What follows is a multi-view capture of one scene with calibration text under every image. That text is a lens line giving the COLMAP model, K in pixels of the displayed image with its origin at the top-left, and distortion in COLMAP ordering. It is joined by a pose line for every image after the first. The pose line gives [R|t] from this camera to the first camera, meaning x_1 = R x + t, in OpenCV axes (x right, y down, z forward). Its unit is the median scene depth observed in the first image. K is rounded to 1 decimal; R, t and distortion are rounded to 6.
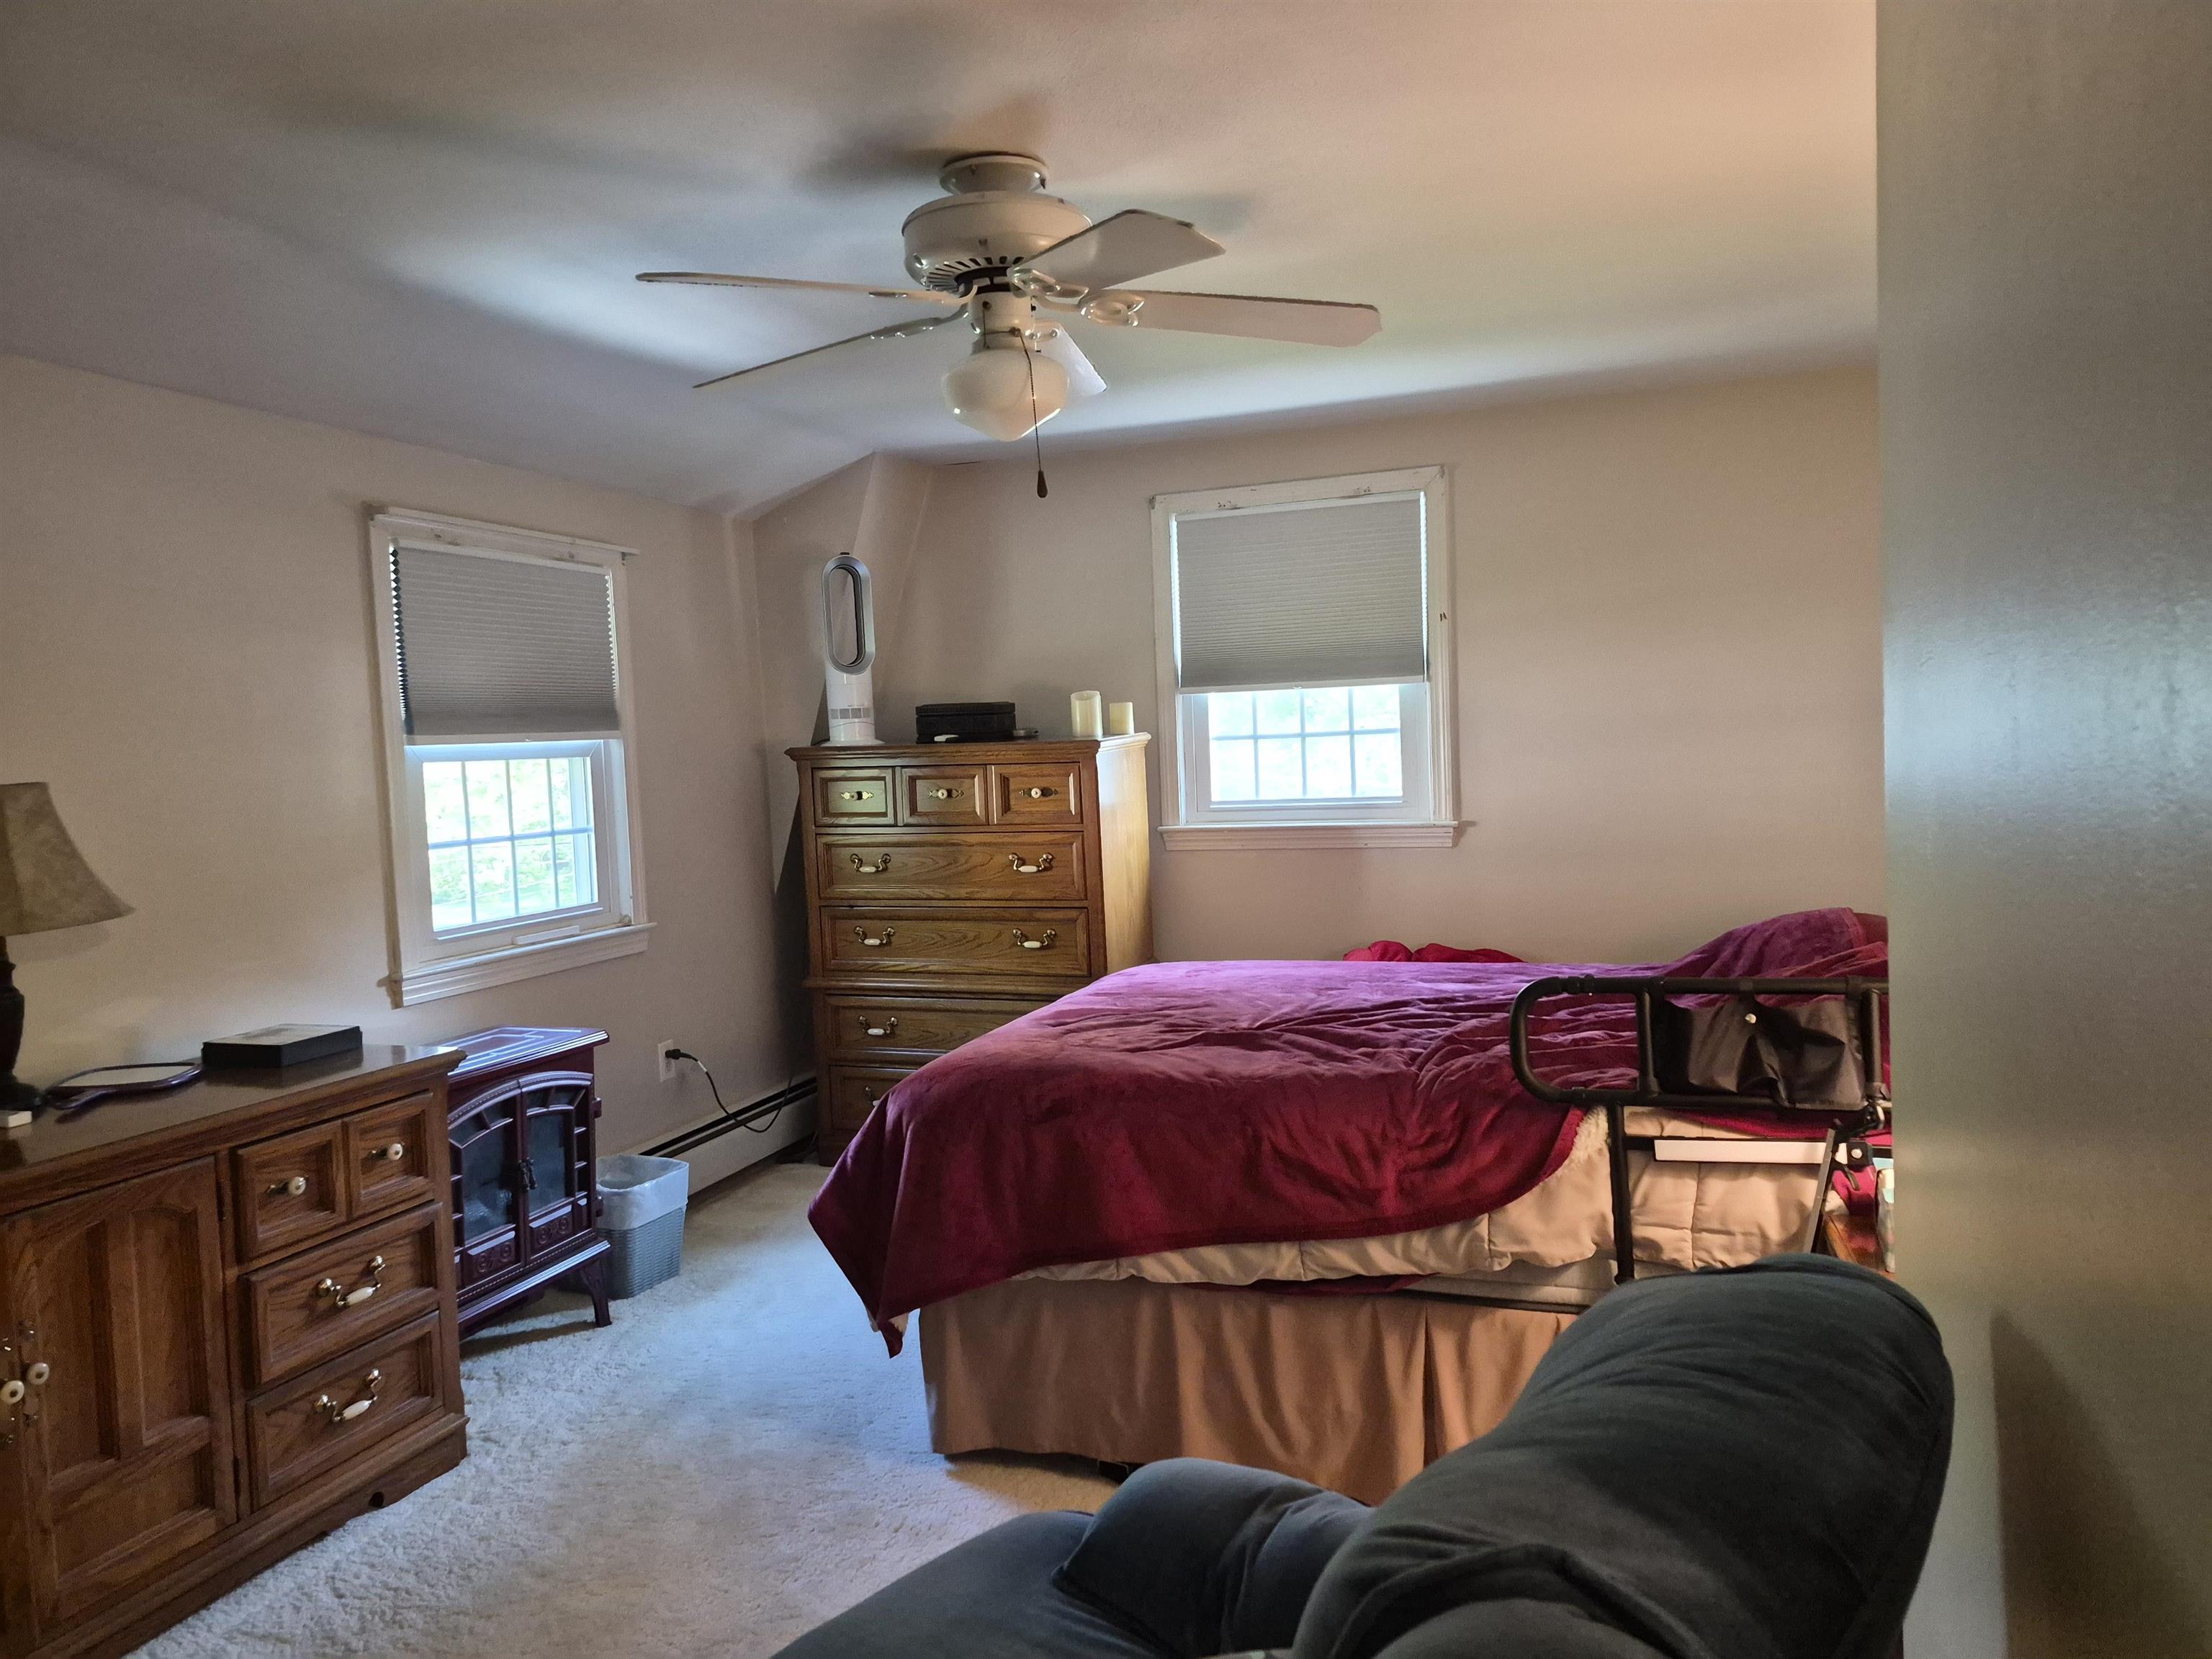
lens RADIAL K [[1516.2, 0, 1109.4], [0, 1516.2, 845.2], [0, 0, 1]] dist [0.100374, -0.111352]
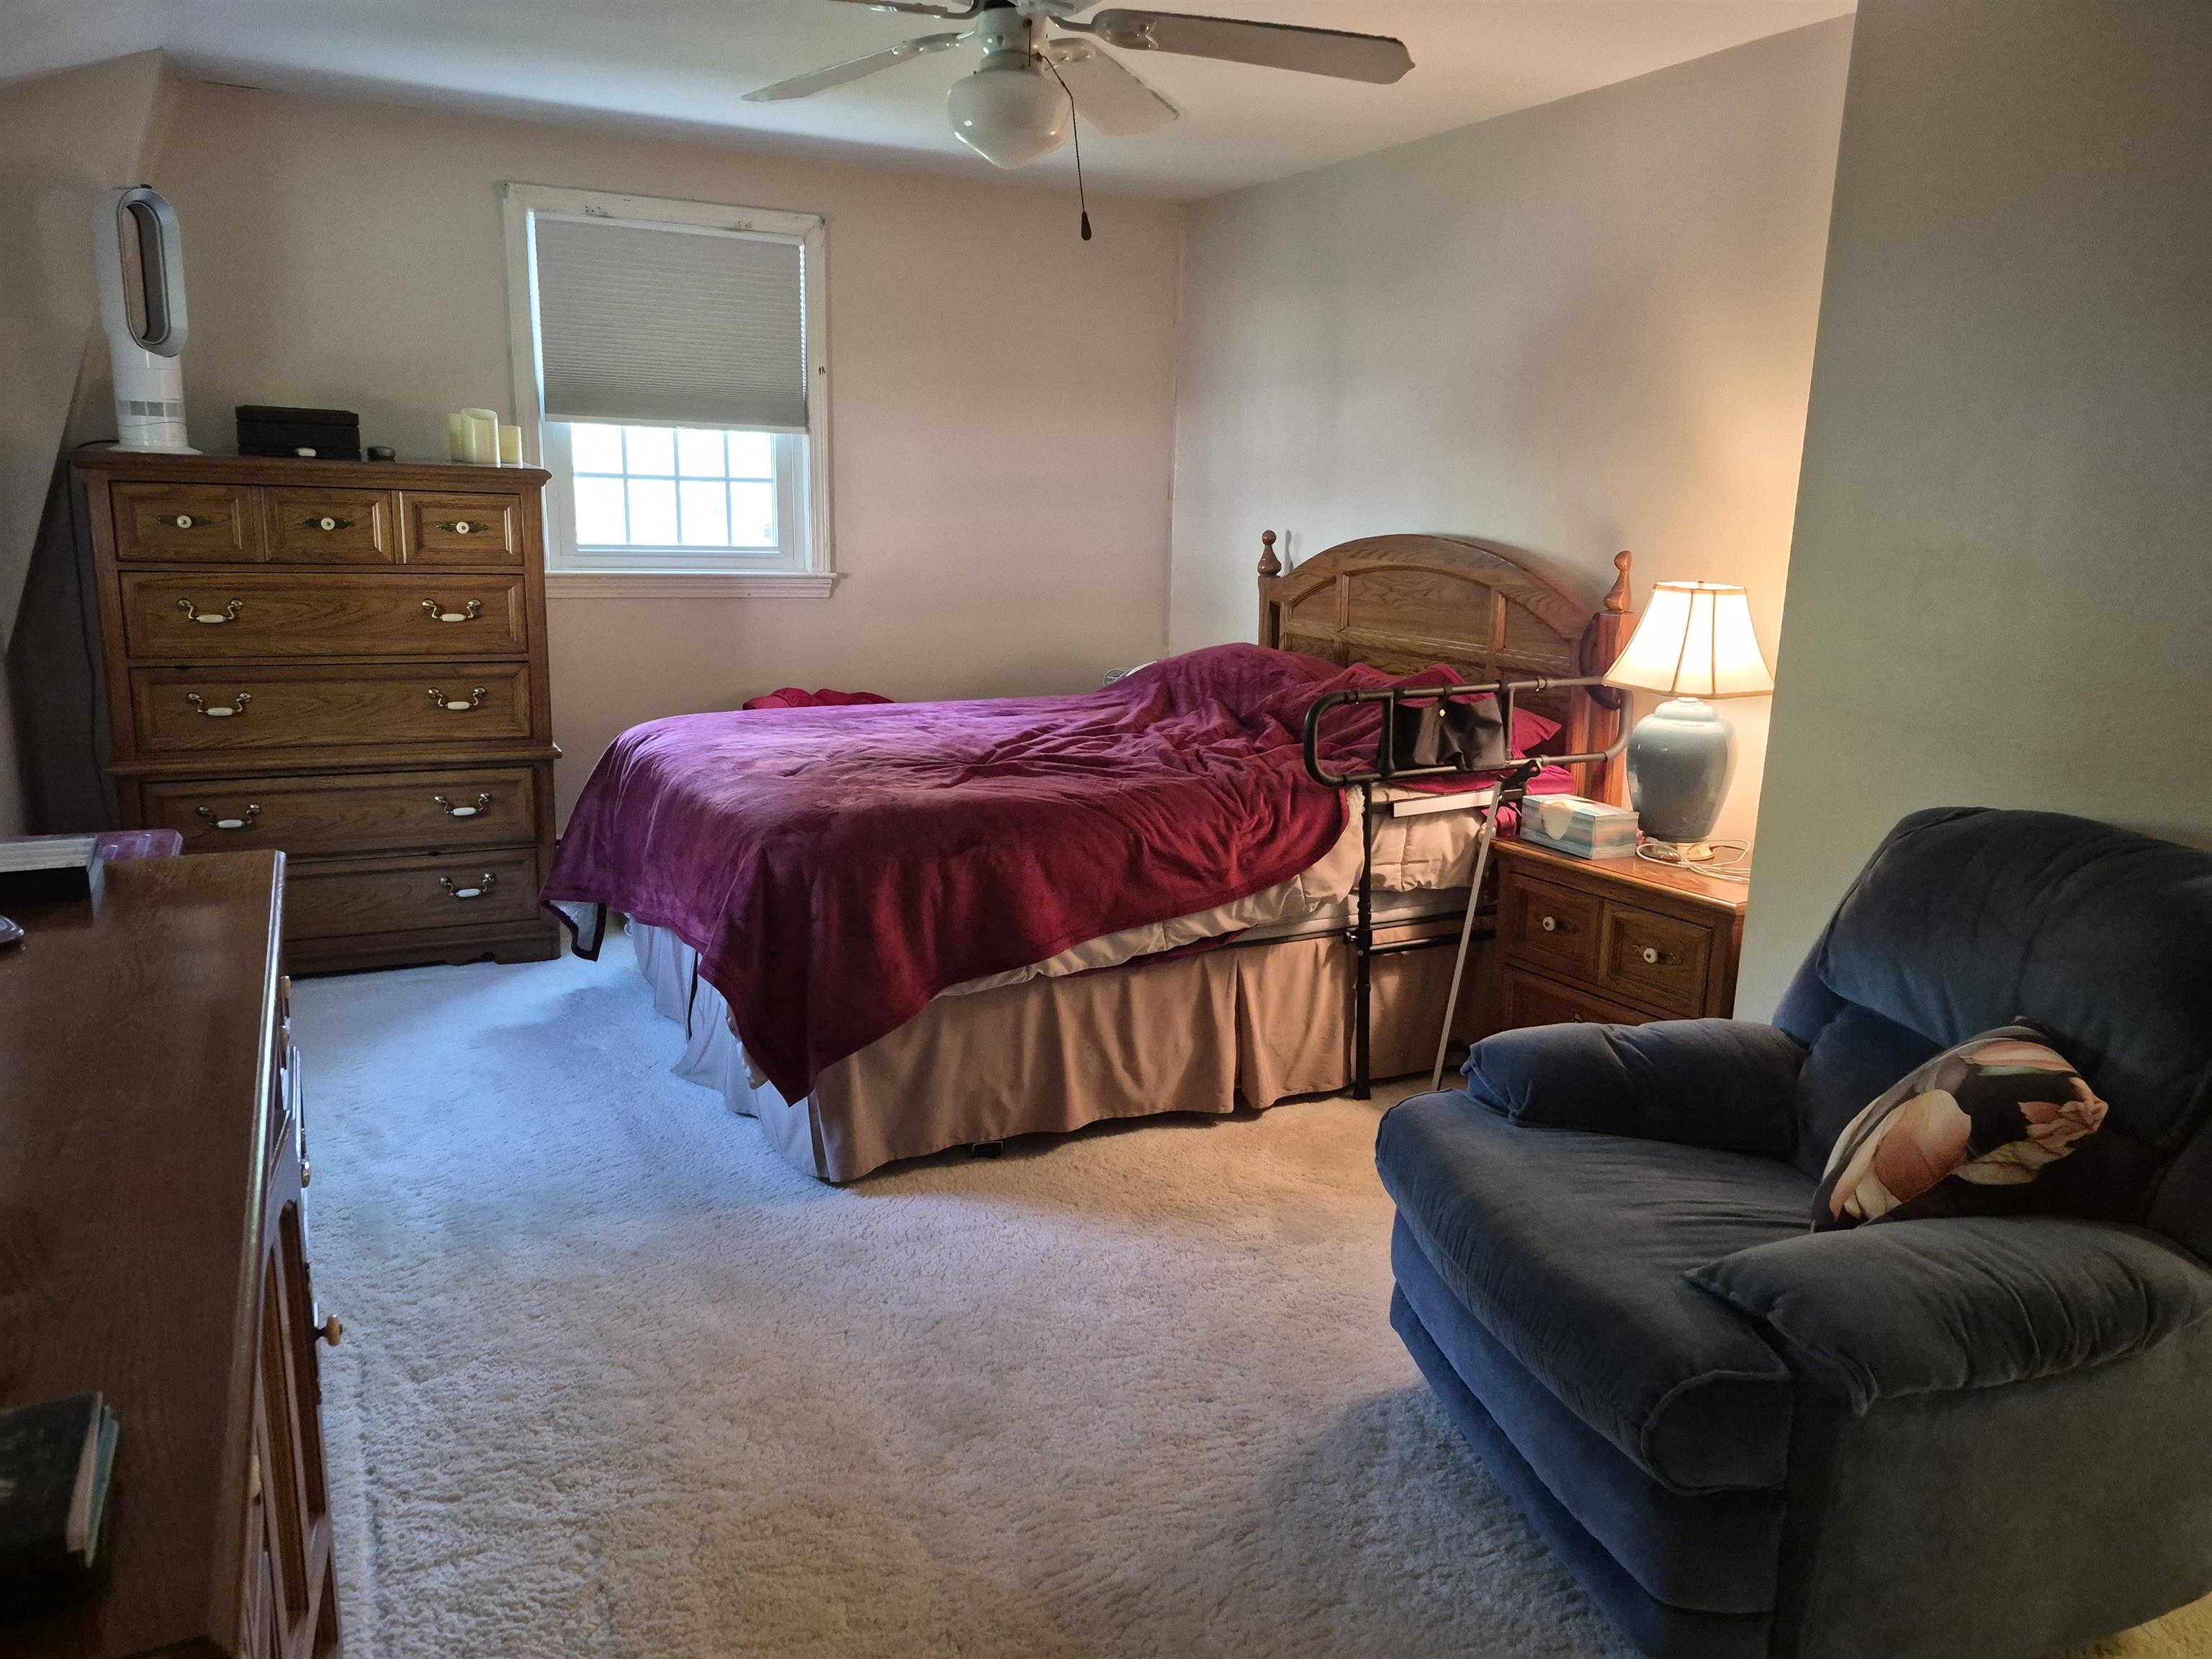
lens RADIAL K [[1516.2, 0, 1109.4], [0, 1516.2, 845.2], [0, 0, 1]] dist [0.100374, -0.111352]
pose [[0.689665, -0.109569, 0.715791, -0.706013], [-0.003837, 0.987919, 0.154922, 0.010397], [-0.724119, -0.109591, 0.680912, 0.191962]]
